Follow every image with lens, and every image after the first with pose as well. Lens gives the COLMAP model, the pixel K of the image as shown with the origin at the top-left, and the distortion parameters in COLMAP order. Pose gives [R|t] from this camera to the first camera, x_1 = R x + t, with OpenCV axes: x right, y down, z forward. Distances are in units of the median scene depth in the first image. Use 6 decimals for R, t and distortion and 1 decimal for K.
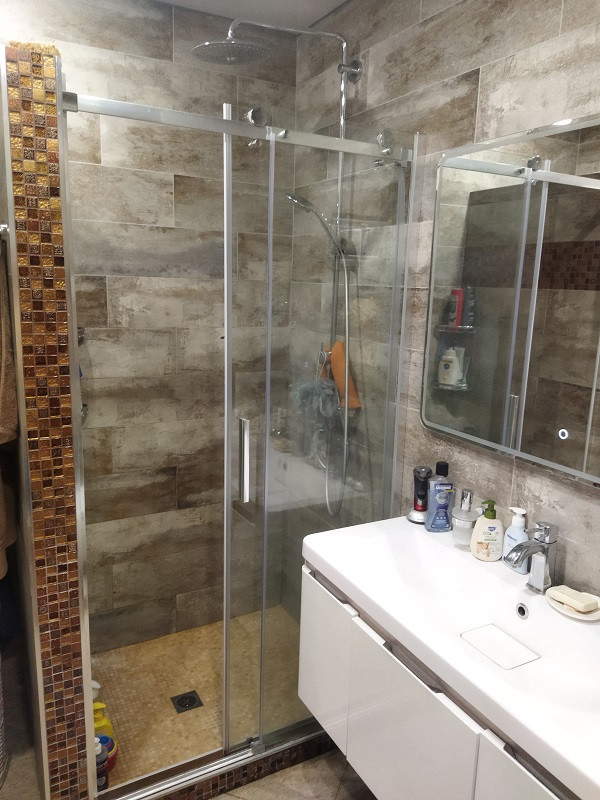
lens RADIAL K [[590.9, 0, 304.3], [0, 590.9, 393.6], [0, 0, 1]] dist [0.100480, -0.127923]
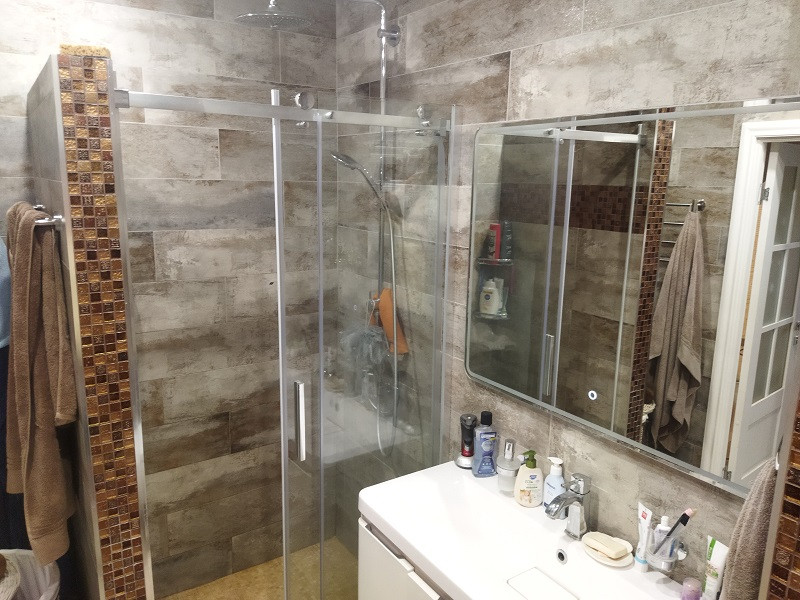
lens RADIAL K [[590.9, 0, 399.7], [0, 590.9, 296.3], [0, 0, 1]] dist [0.100480, -0.127923]
pose [[0.995722, -0.029158, 0.087679, -0.010079], [0.028237, 0.999532, 0.011734, -0.093142], [-0.087980, -0.009208, 0.996080, -0.045055]]
